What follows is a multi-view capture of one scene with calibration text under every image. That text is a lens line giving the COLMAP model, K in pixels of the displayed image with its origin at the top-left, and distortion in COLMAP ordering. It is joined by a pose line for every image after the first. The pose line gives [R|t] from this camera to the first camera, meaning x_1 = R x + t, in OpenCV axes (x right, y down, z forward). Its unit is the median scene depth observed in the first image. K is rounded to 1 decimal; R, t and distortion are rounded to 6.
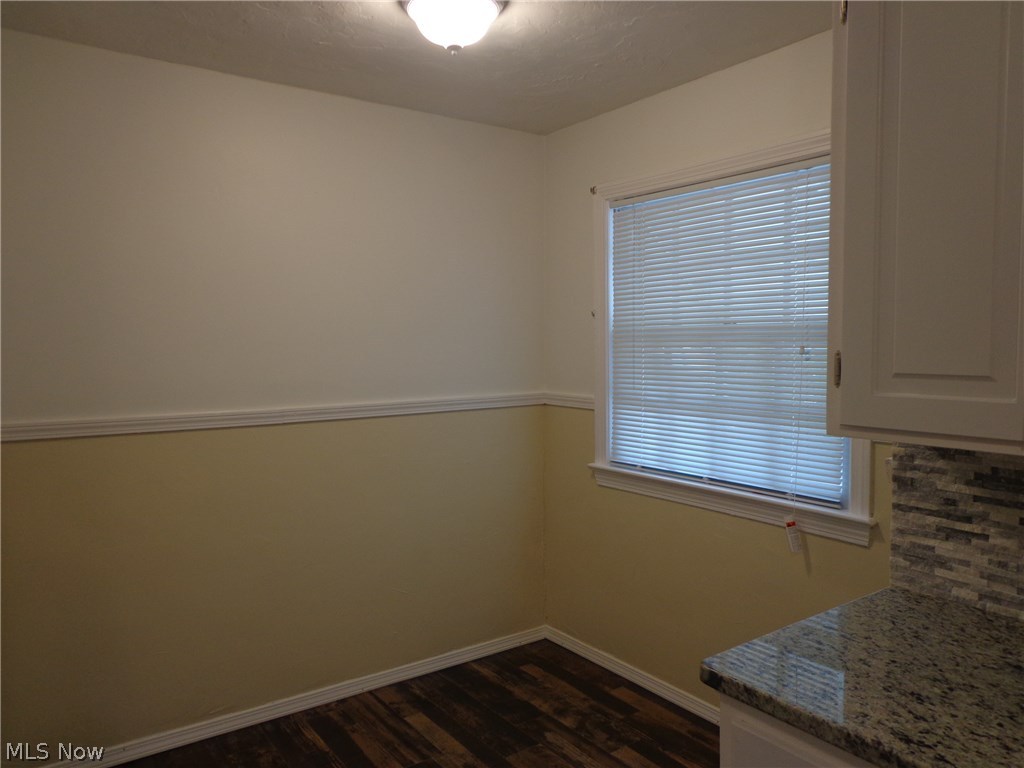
lens RADIAL K [[751.7, 0, 513.9], [0, 751.7, 385.7], [0, 0, 1]] dist [-0.004312, 0.004446]
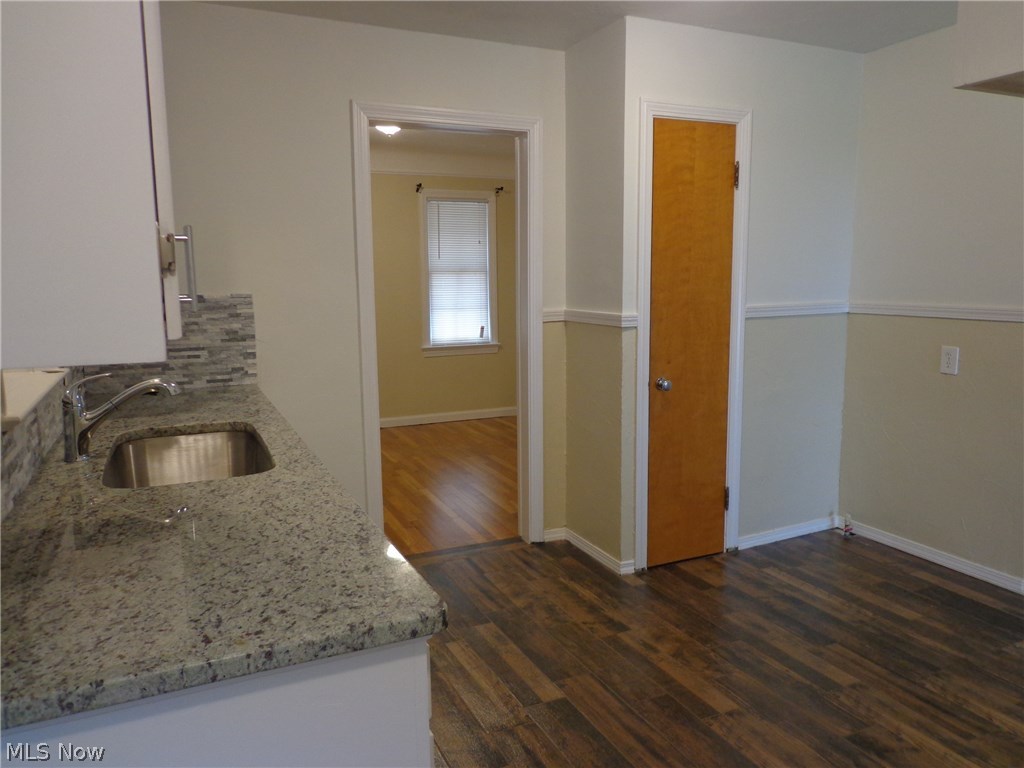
lens RADIAL K [[751.7, 0, 515.5], [0, 751.7, 383.4], [0, 0, 1]] dist [-0.004312, 0.004446]
pose [[-0.982461, -0.005676, 0.186382, 0.016120], [0.033541, 0.977854, 0.206581, -0.036003], [-0.183427, 0.209209, -0.960513, 1.468632]]
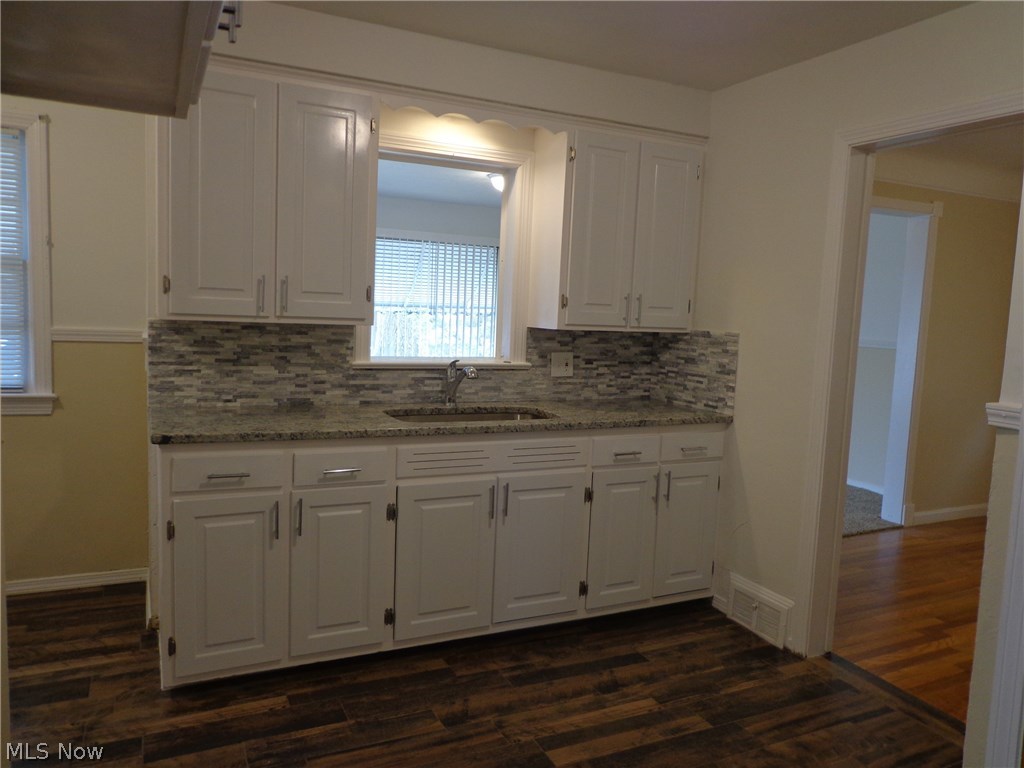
lens RADIAL K [[751.7, 0, 518.9], [0, 751.7, 387.1], [0, 0, 1]] dist [-0.004312, 0.004446]
pose [[0.159432, -0.087035, 0.983365, -1.253731], [0.018253, 0.996196, 0.085211, 0.085863], [-0.987040, 0.004364, 0.160414, -0.192647]]
